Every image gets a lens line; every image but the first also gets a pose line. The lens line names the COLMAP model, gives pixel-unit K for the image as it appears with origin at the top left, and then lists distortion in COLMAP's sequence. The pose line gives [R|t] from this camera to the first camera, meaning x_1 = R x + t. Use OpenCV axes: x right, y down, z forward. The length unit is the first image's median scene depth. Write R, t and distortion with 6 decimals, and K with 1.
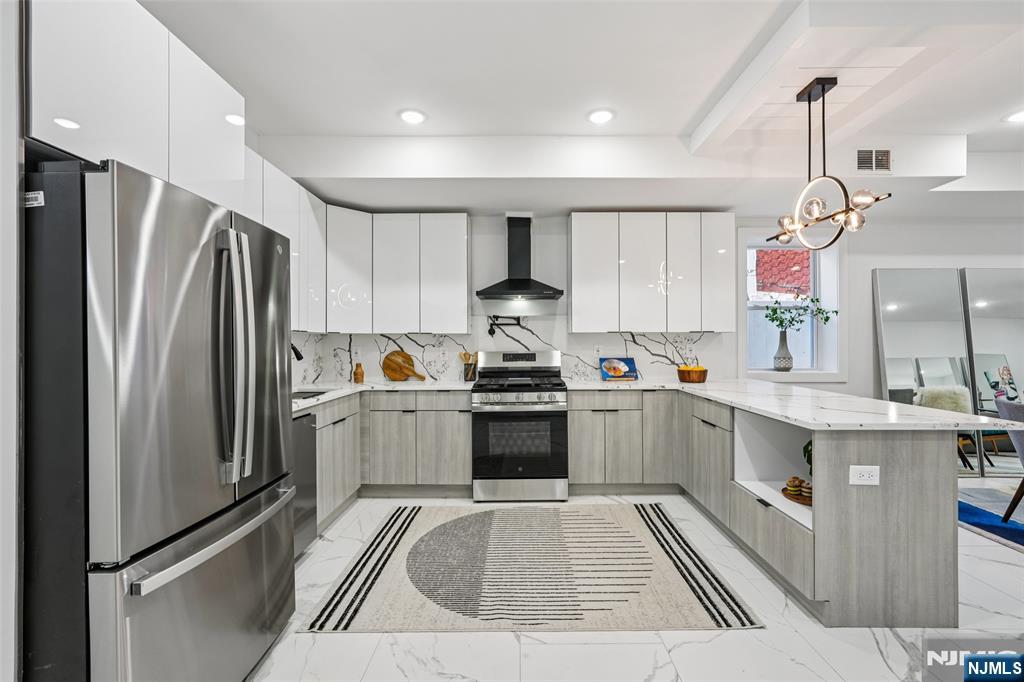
lens RADIAL K [[450.7, 0, 516.6], [0, 450.7, 335.5], [0, 0, 1]] dist [-0.007785, 0.000719]
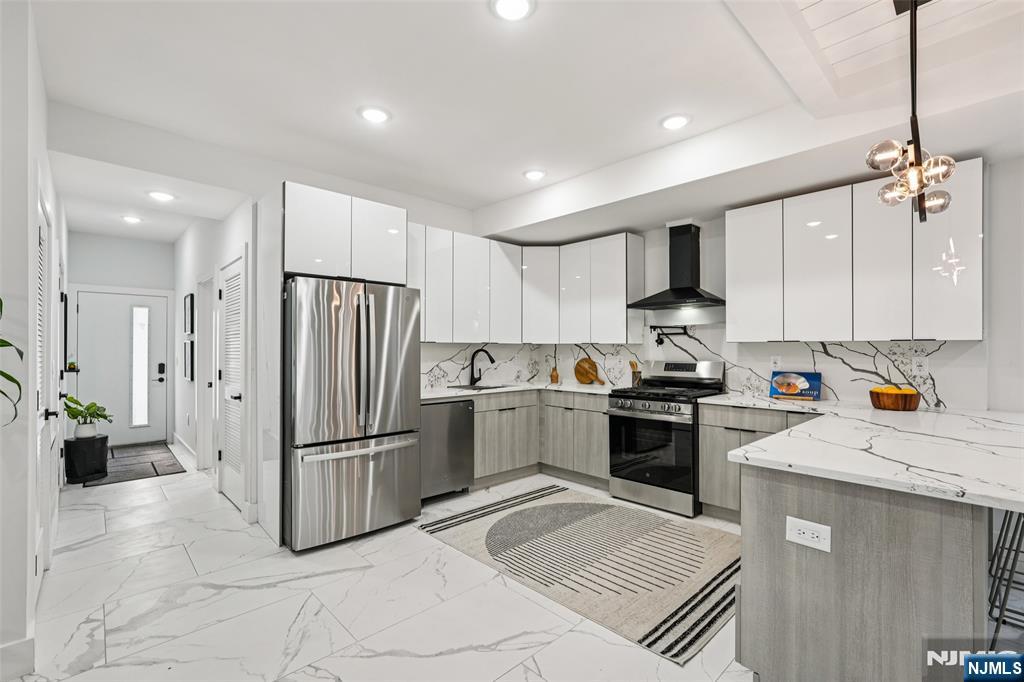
lens RADIAL K [[450.2, 0, 512.2], [0, 450.2, 340.1], [0, 0, 1]] dist [-0.016318, 0.008765]
pose [[0.693848, -0.008731, -0.720068, 0.517198], [0.006428, 0.999962, -0.005930, -0.008622], [0.720092, -0.000514, 0.693878, 0.058069]]
